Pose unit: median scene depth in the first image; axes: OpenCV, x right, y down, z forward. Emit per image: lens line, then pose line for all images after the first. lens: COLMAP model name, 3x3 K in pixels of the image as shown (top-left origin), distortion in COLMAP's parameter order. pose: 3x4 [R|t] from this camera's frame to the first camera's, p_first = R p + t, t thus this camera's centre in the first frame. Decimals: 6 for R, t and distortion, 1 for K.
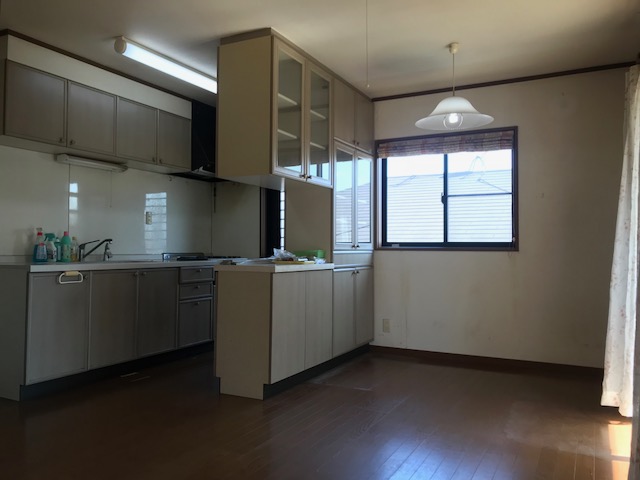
lens RADIAL K [[517.5, 0, 318.7], [0, 517.5, 228.3], [0, 0, 1]] dist [0.005236, -0.006260]
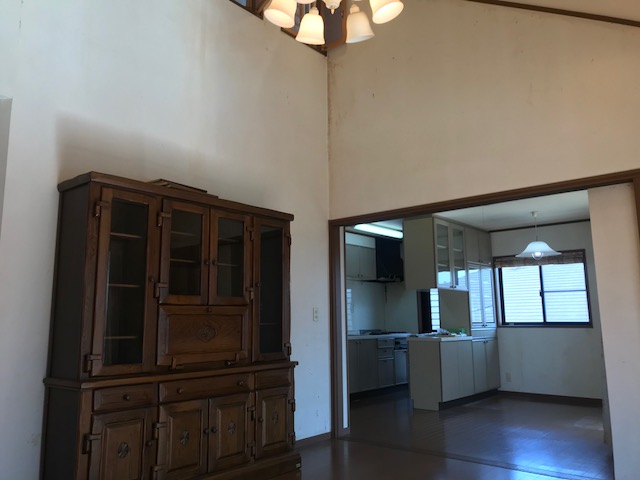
lens RADIAL K [[517.5, 0, 318.7], [0, 517.5, 228.3], [0, 0, 1]] dist [0.005236, -0.006260]
pose [[0.974418, -0.051156, -0.218846, -0.062419], [0.020457, 0.989897, -0.140307, -0.048092], [0.223812, 0.132240, 0.965619, -0.700106]]
